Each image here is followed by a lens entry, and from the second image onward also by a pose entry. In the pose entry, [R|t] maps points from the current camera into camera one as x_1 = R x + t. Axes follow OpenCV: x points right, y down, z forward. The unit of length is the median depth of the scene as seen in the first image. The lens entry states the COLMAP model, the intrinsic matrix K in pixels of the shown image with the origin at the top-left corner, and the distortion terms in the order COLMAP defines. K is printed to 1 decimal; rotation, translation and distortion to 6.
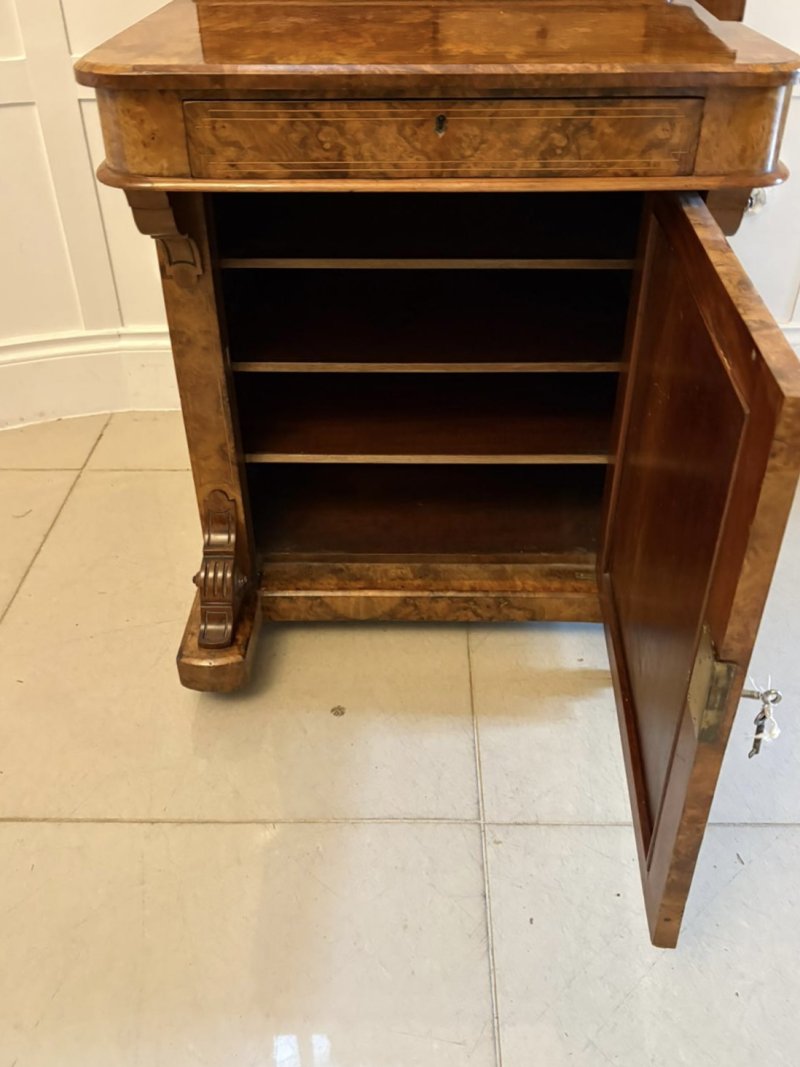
lens RADIAL K [[899.8, 0, 403.1], [0, 899.8, 386.7], [0, 0, 1]] dist [0.010356, -0.000117]
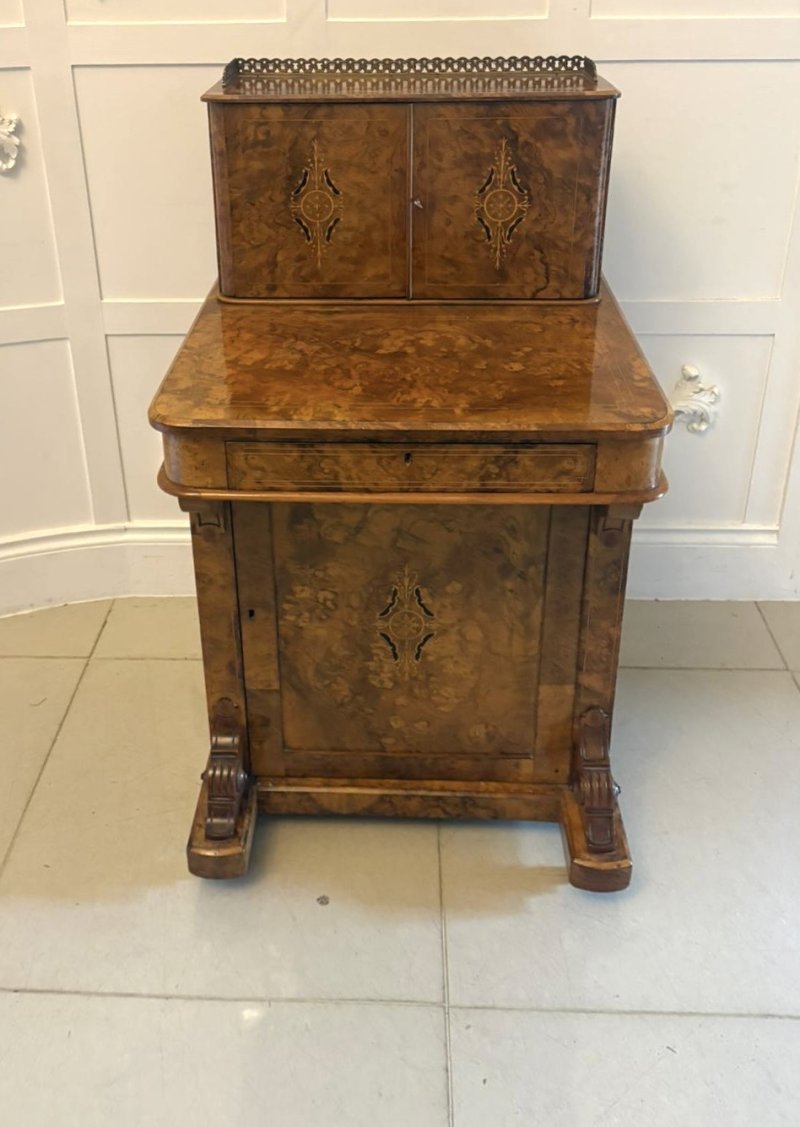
lens RADIAL K [[1049.8, 0, 351.1], [0, 1049.8, 347.8], [0, 0, 1]] dist [0.022356, -0.014284]
pose [[0.999317, 0.006368, -0.036387, 0.008469], [-0.011035, 0.991513, -0.129538, -0.181038], [0.035254, 0.129851, 0.990907, -0.466792]]
